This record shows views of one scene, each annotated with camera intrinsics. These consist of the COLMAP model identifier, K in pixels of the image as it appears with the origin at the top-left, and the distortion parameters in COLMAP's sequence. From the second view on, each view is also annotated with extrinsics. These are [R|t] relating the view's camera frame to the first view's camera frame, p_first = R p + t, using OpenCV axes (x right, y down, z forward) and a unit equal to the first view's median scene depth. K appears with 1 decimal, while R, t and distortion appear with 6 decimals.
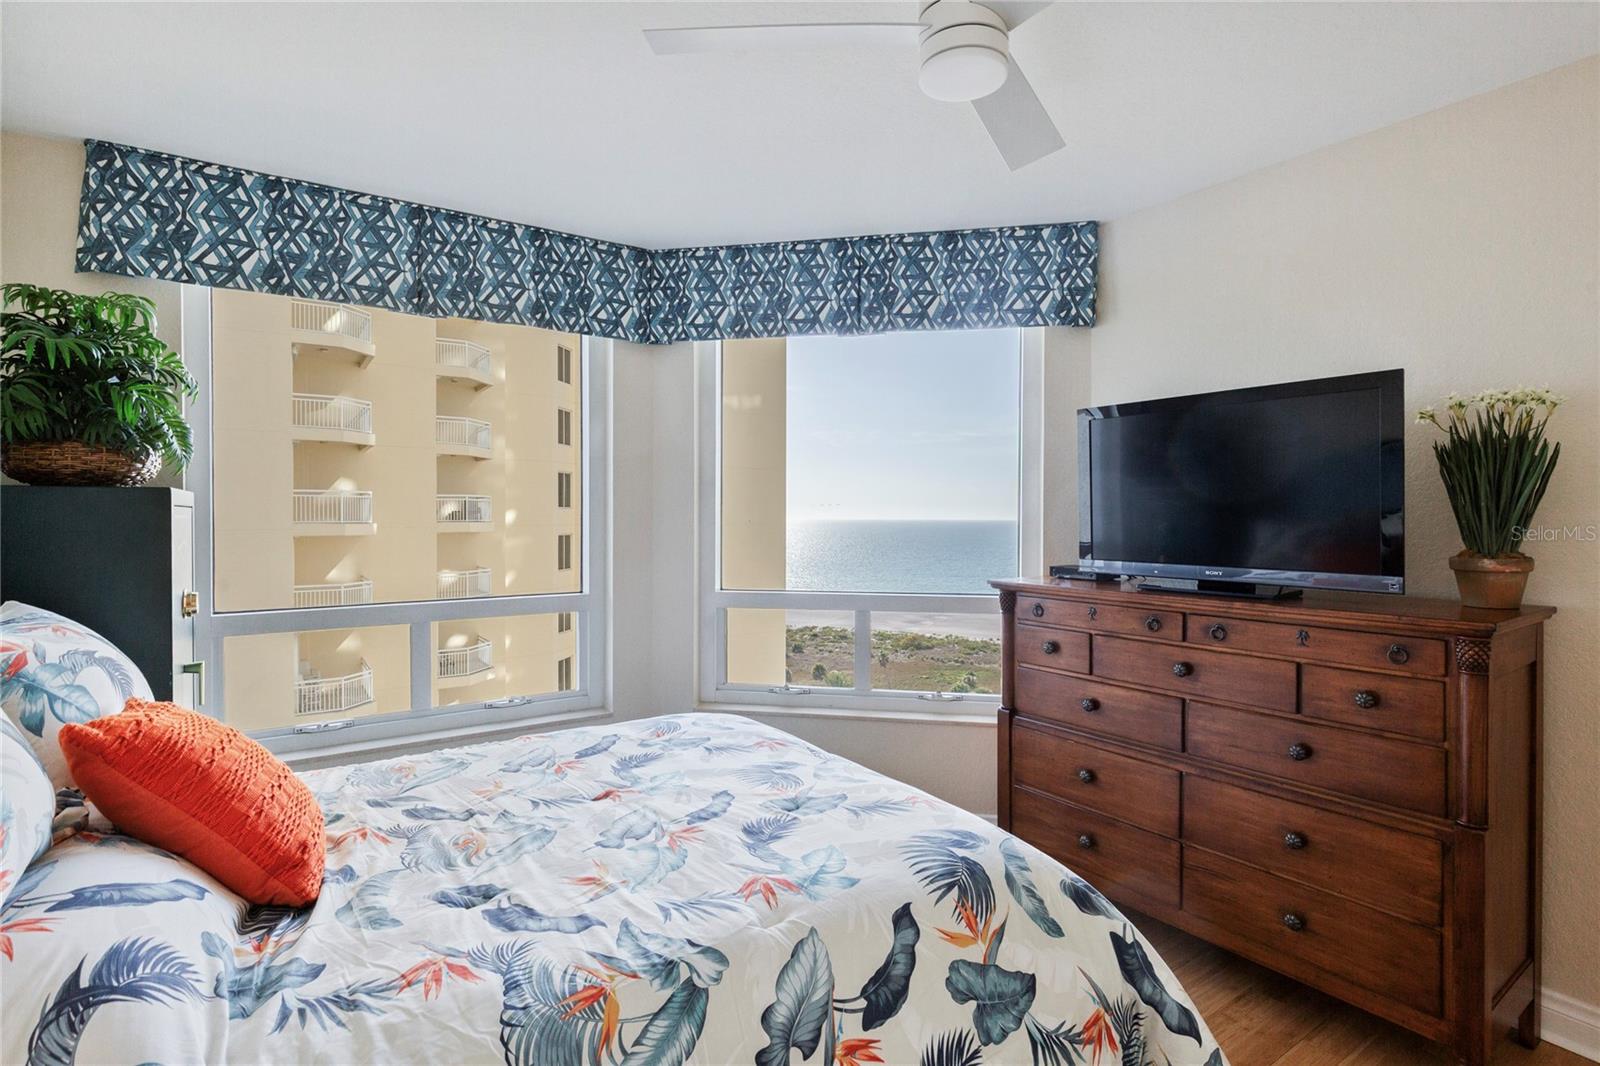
lens RADIAL K [[783.1, 0, 794.6], [0, 783.1, 527.1], [0, 0, 1]] dist [-0.000522, -0.000004]
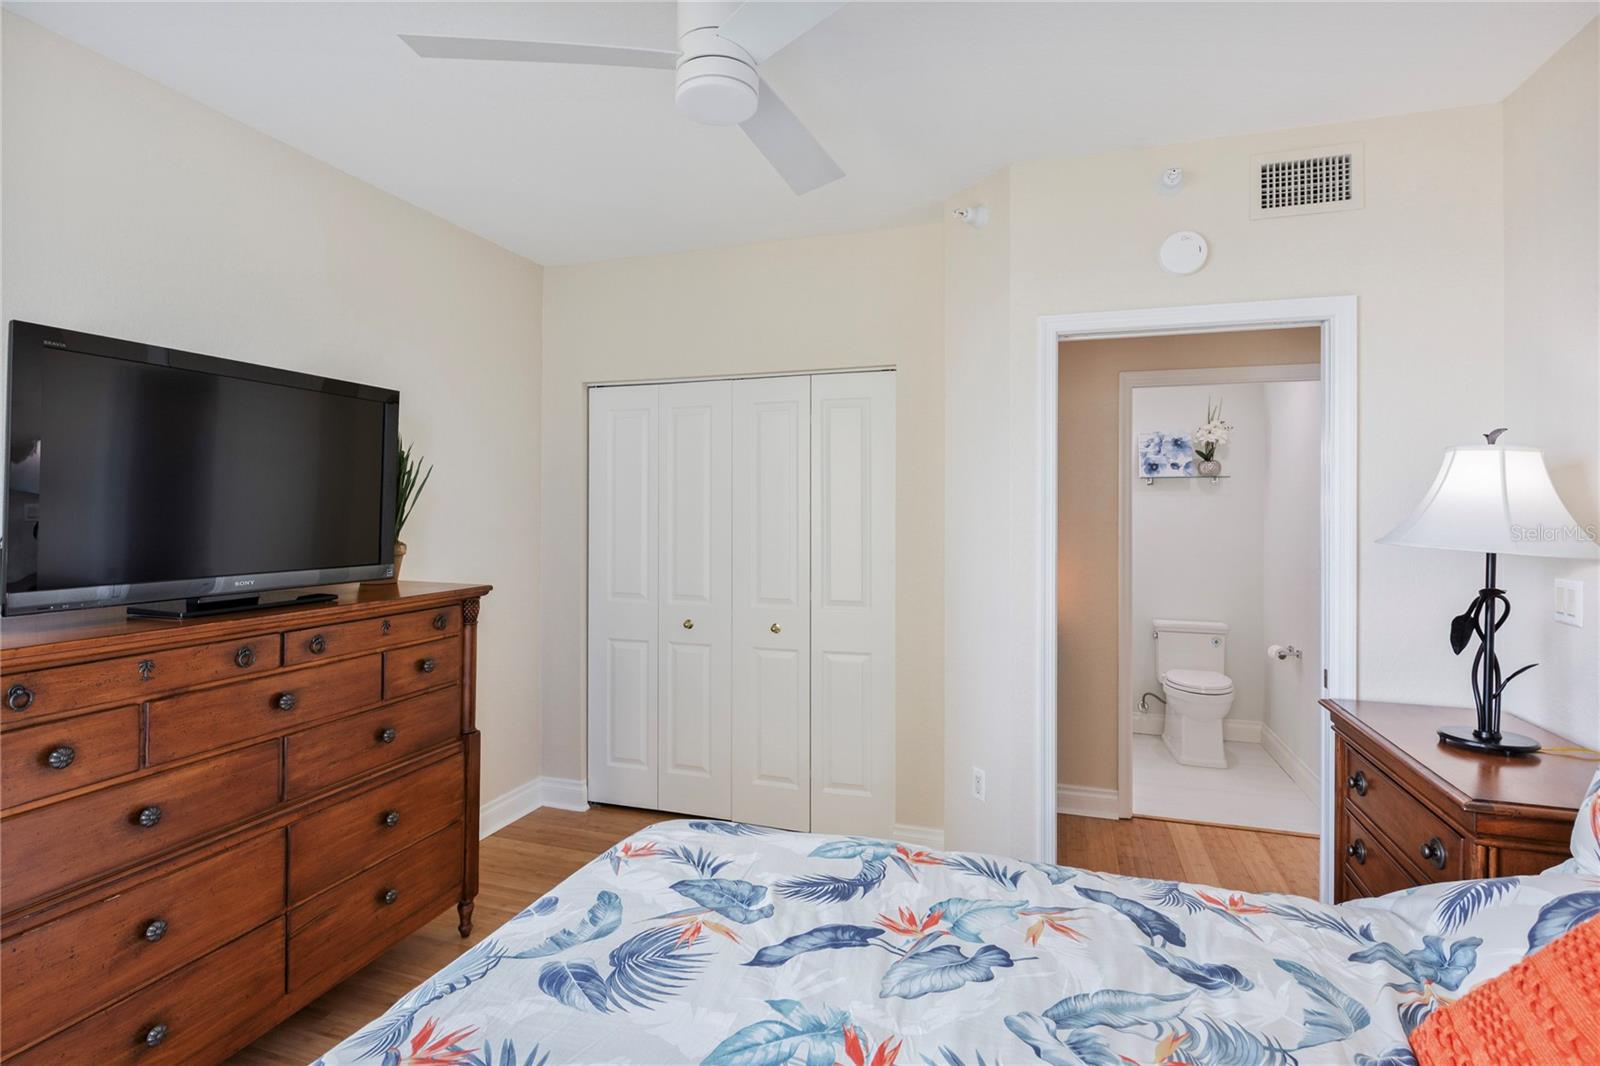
lens RADIAL K [[783.1, 0, 792.4], [0, 783.1, 516.0], [0, 0, 1]] dist [-0.000522, -0.000004]
pose [[-0.601238, -0.006043, 0.799047, -0.529670], [0.009432, 0.999848, 0.014659, -0.020819], [-0.799015, 0.016351, -0.601089, 1.184952]]
